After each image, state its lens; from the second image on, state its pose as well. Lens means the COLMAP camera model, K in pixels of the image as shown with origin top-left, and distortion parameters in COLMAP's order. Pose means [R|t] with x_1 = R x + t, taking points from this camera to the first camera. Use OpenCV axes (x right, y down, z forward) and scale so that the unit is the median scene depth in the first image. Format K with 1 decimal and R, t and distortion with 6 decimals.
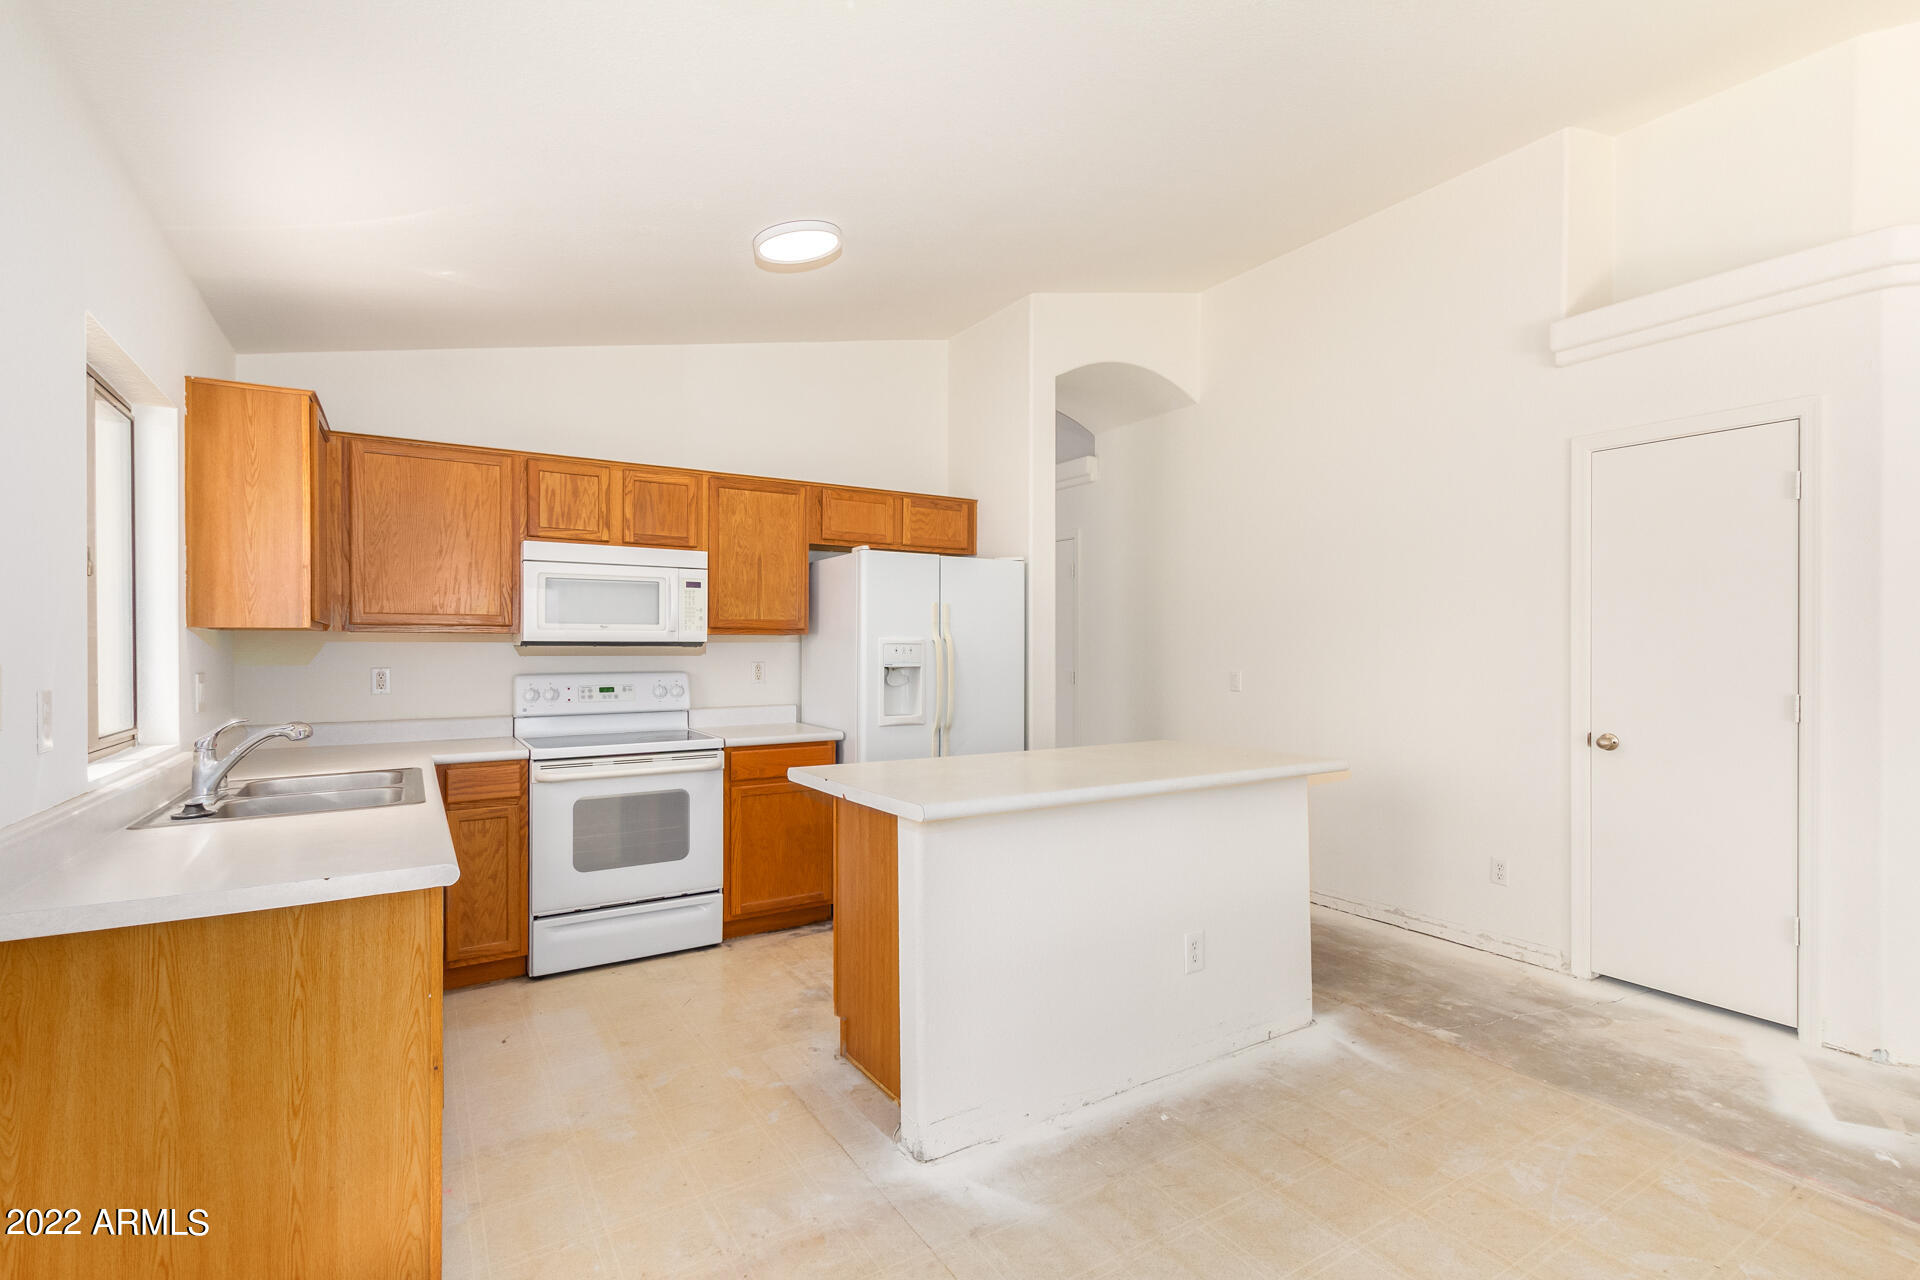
lens RADIAL K [[886.2, 0, 975.3], [0, 886.2, 648.0], [0, 0, 1]] dist [0.010132, -0.004287]
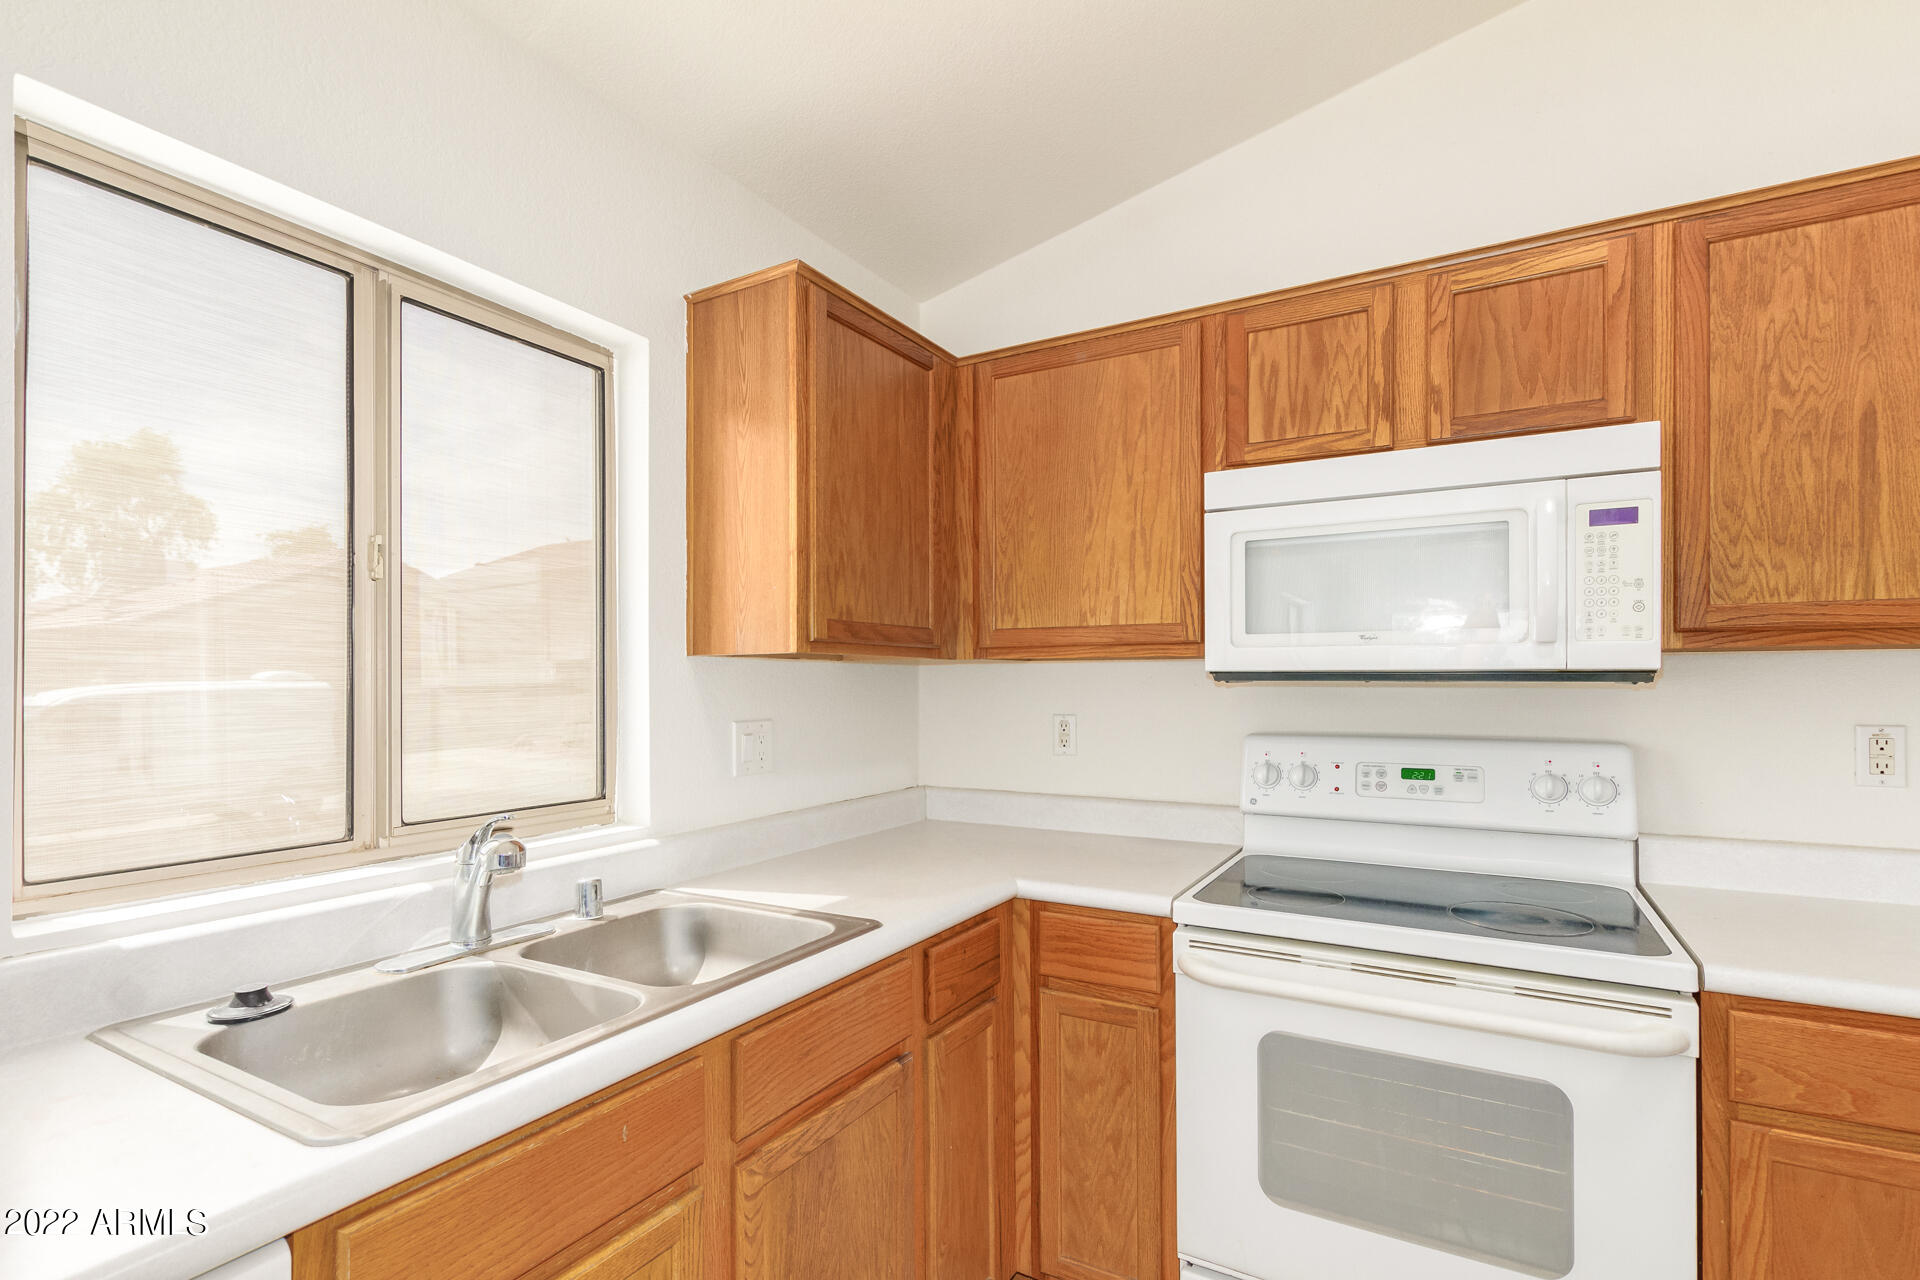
lens RADIAL K [[886.2, 0, 967.6], [0, 886.2, 675.0], [0, 0, 1]] dist [0.010132, -0.004287]
pose [[0.464070, -0.005991, -0.885778, -0.117159], [0.001247, 0.999981, -0.006111, -0.002799], [0.885798, 0.001732, 0.464068, 0.609601]]
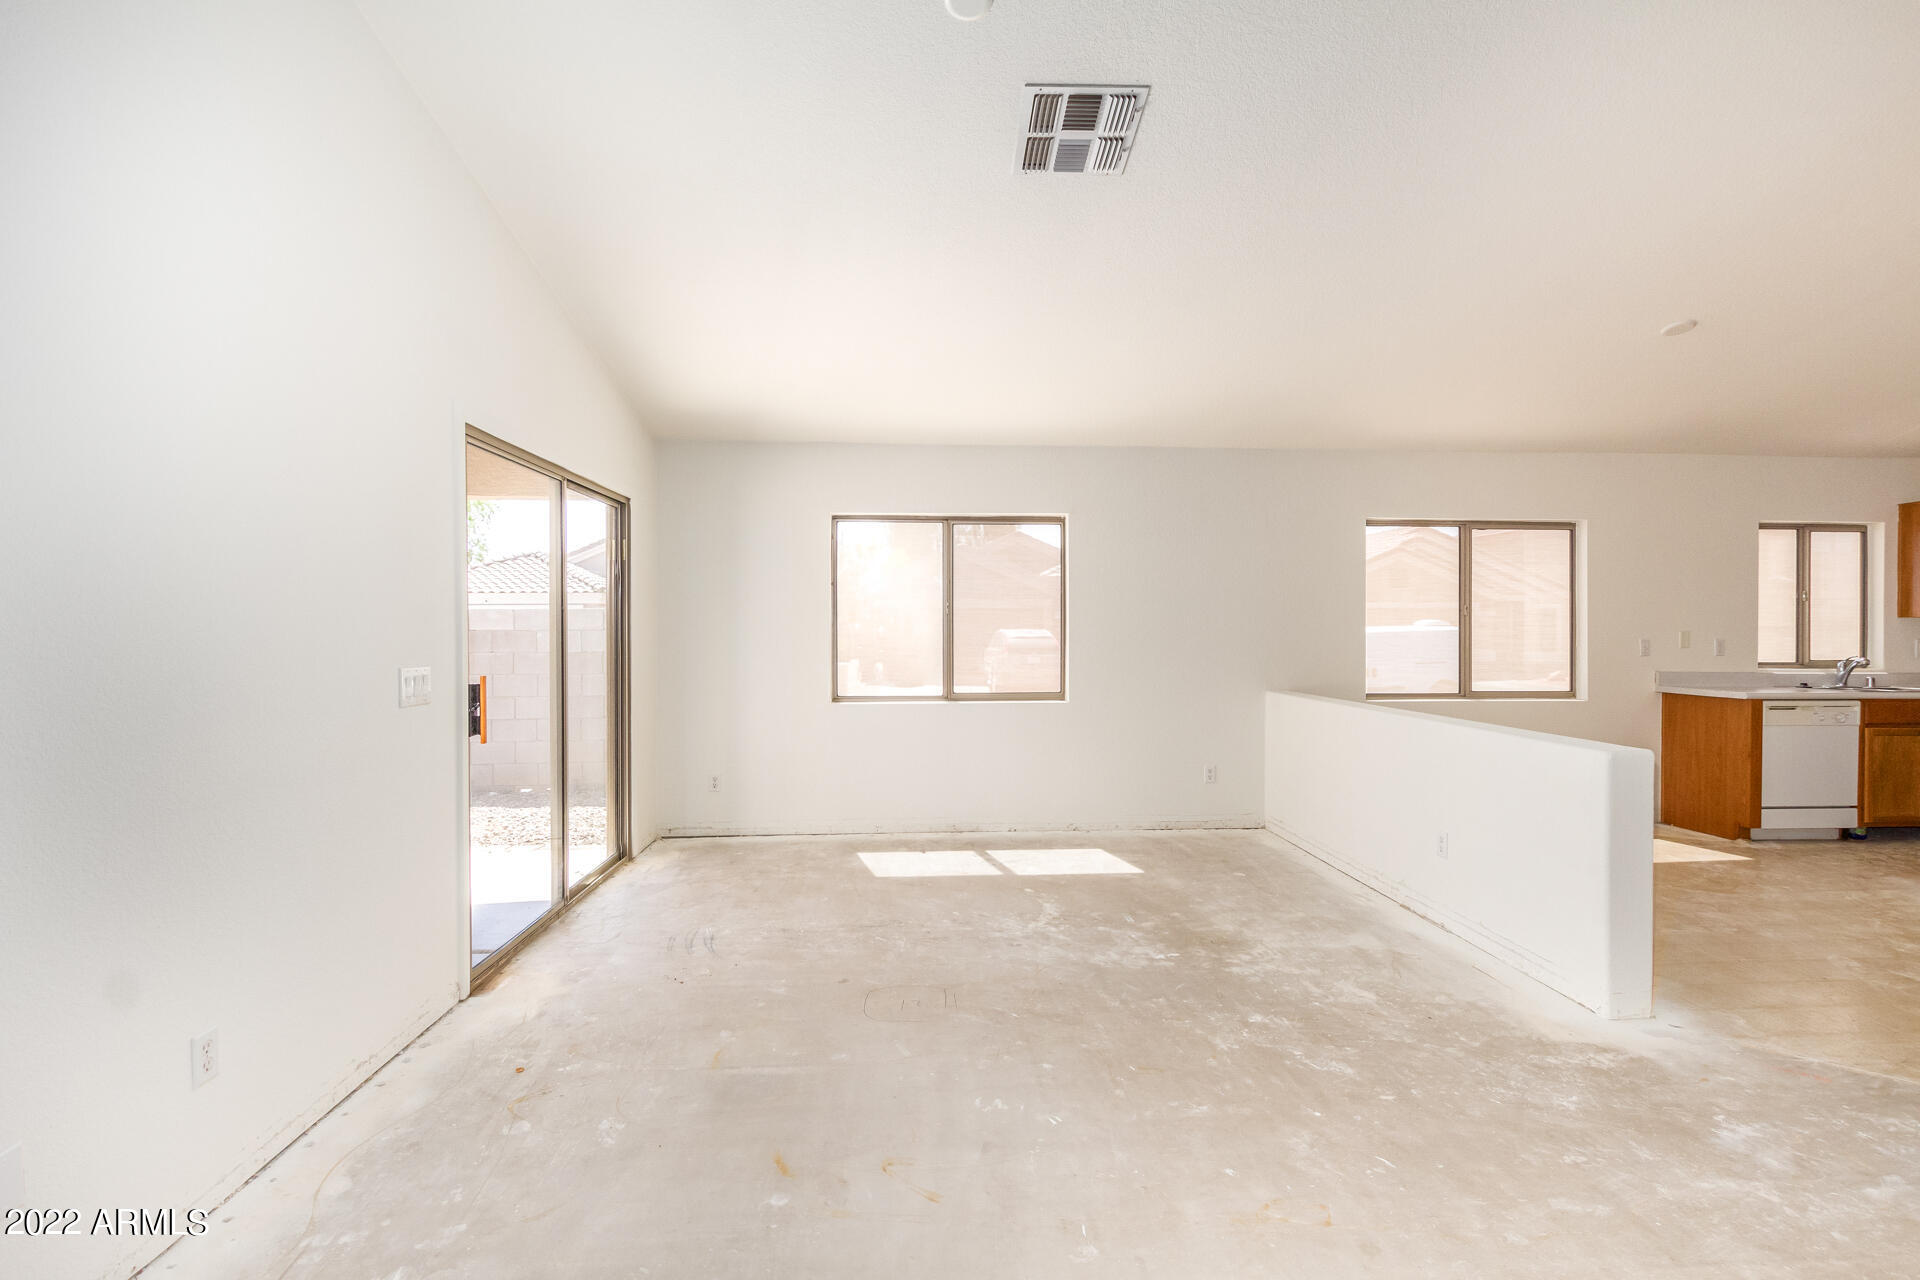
lens RADIAL K [[886.2, 0, 966.2], [0, 886.2, 646.7], [0, 0, 1]] dist [0.010132, -0.004287]
pose [[-0.474644, 0.016136, -0.880030, 1.511995], [0.001843, 0.999848, 0.017339, 0.005245], [0.880176, 0.006608, -0.474601, 0.011316]]
